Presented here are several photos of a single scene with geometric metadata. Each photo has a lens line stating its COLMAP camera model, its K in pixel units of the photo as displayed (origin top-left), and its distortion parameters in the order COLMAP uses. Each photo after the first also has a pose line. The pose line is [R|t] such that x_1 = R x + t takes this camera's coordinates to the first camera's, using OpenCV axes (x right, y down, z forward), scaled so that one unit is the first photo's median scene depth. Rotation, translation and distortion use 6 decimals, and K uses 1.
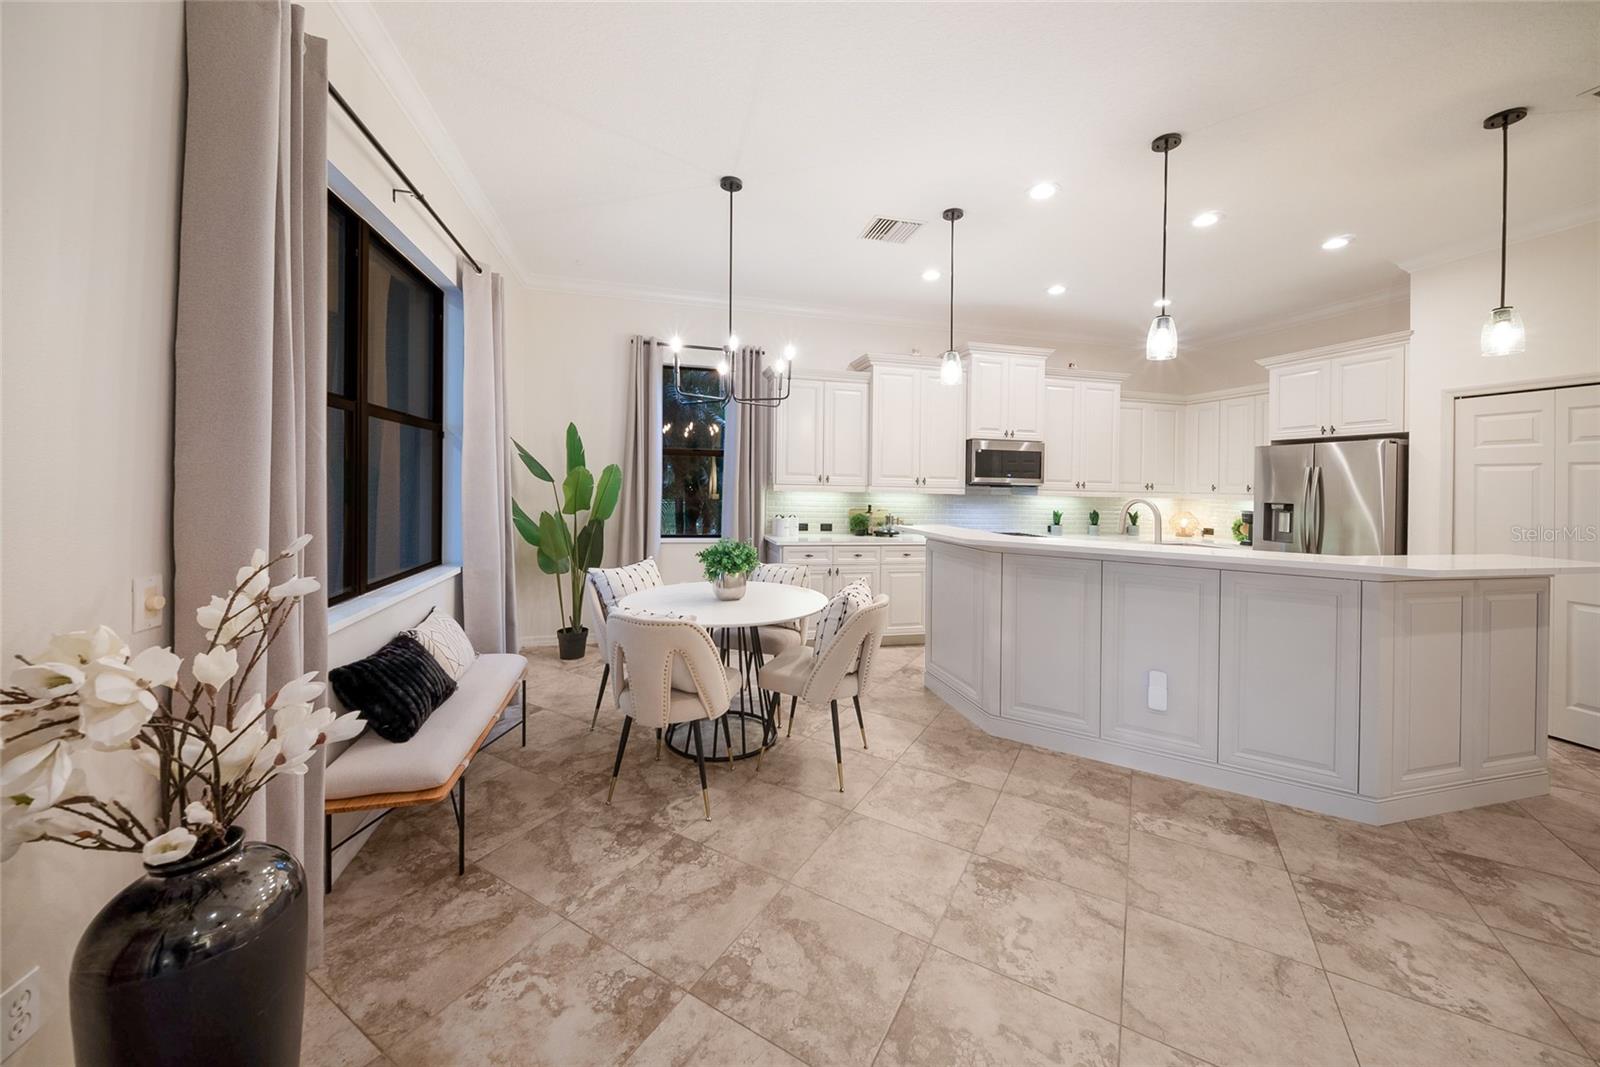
lens RADIAL K [[575.1, 0, 805.5], [0, 575.1, 475.6], [0, 0, 1]] dist [0.000449, -0.002104]
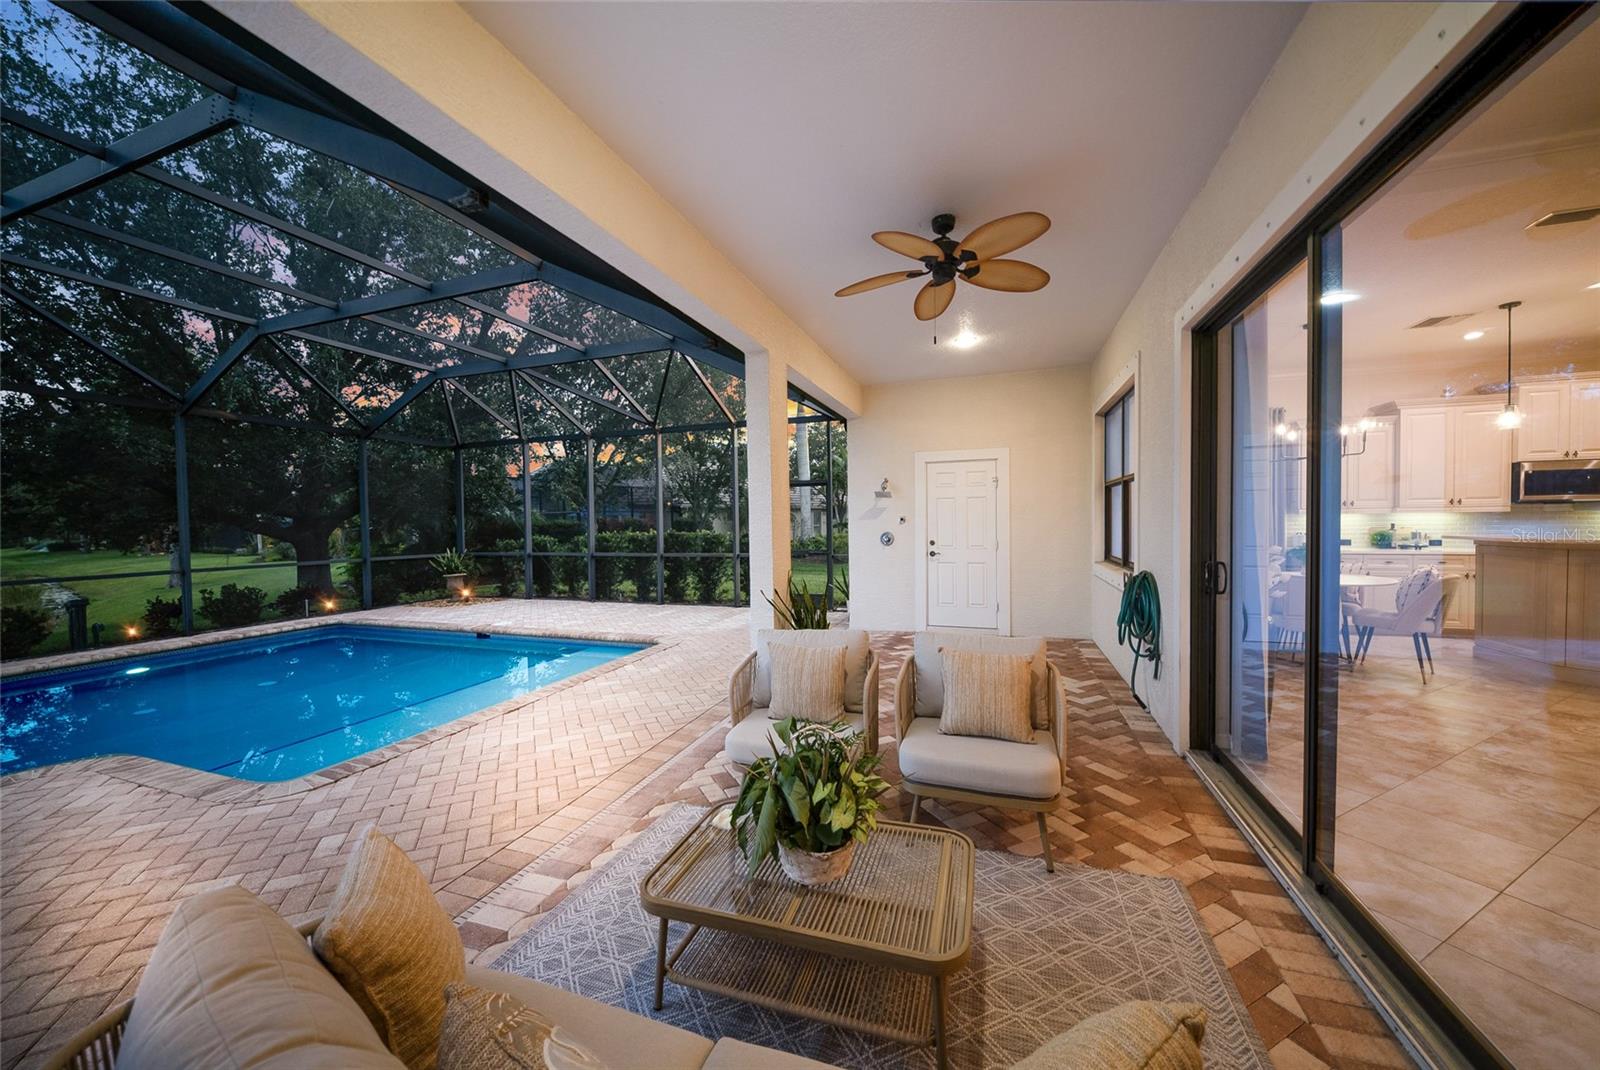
lens RADIAL K [[575.1, 0, 803.1], [0, 575.1, 533.5], [0, 0, 1]] dist [0.000449, -0.002104]
pose [[0.835894, -0.017894, -0.548599, -0.276859], [0.039491, 0.998839, 0.027592, -0.010377], [0.547469, -0.044729, 0.835630, -0.726336]]
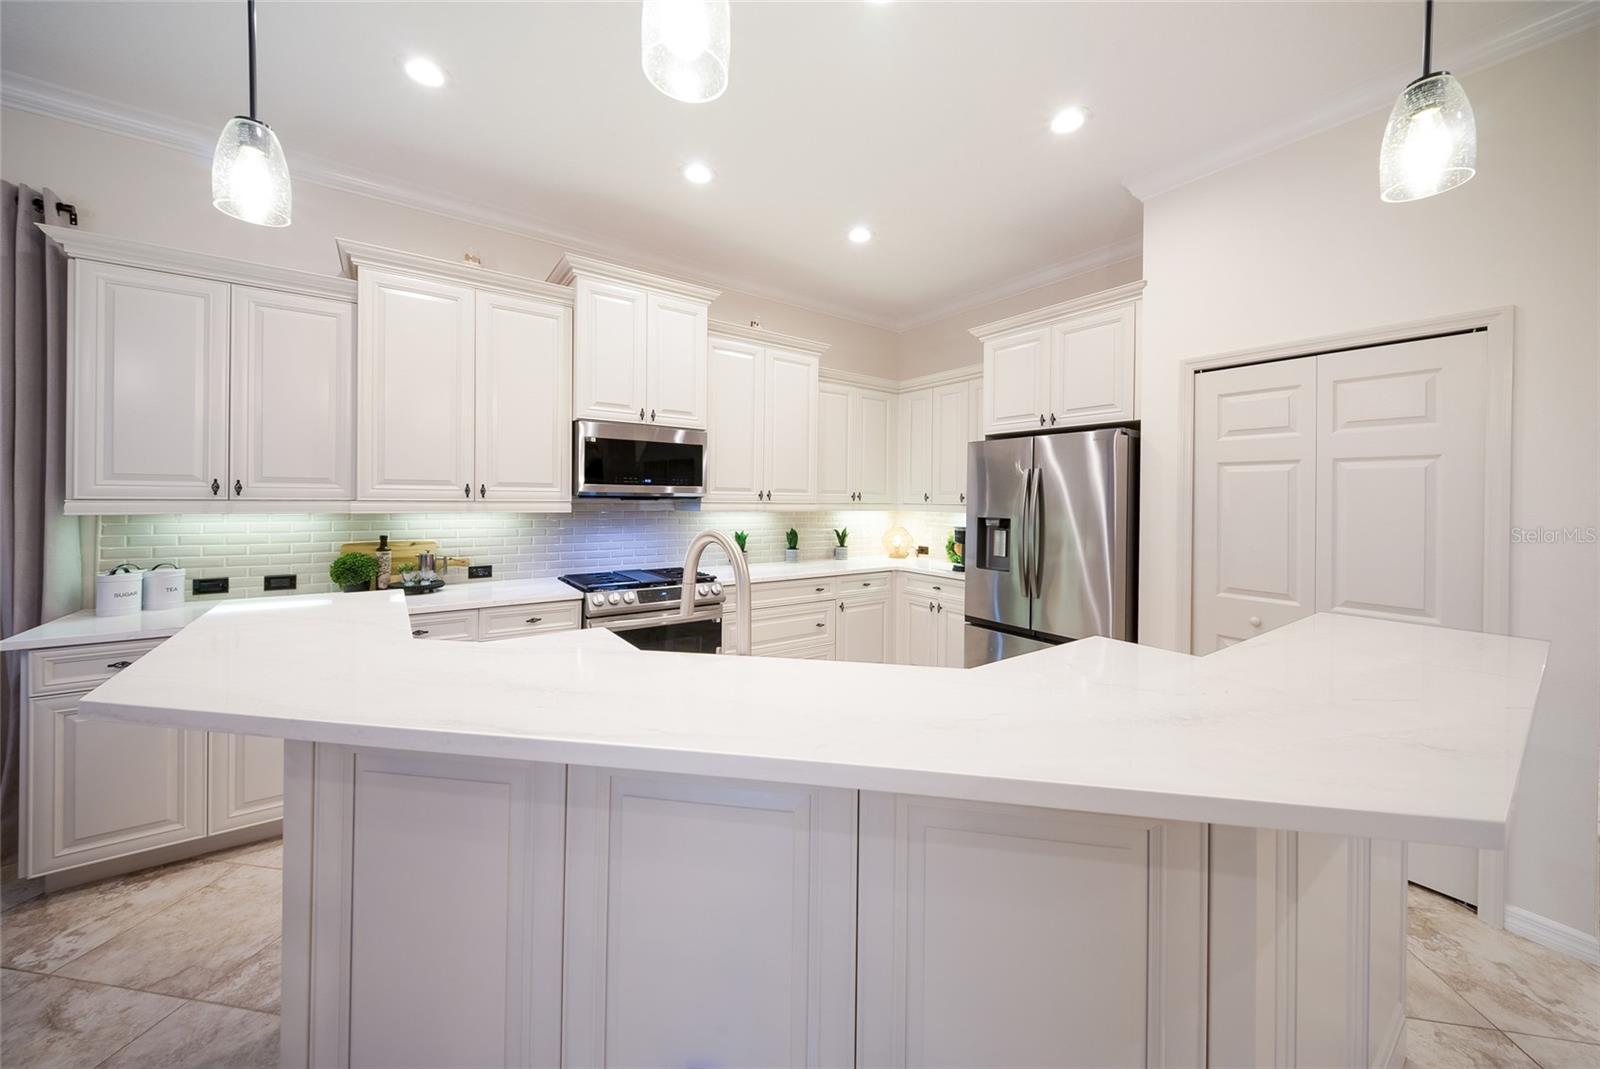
lens RADIAL K [[575.1, 0, 807.0], [0, 575.1, 495.4], [0, 0, 1]] dist [0.000449, -0.002104]
pose [[0.928708, -0.007793, 0.370731, 0.290925], [0.001984, 0.999869, 0.016049, 0.005689], [-0.370807, -0.014169, 0.928602, 0.358856]]
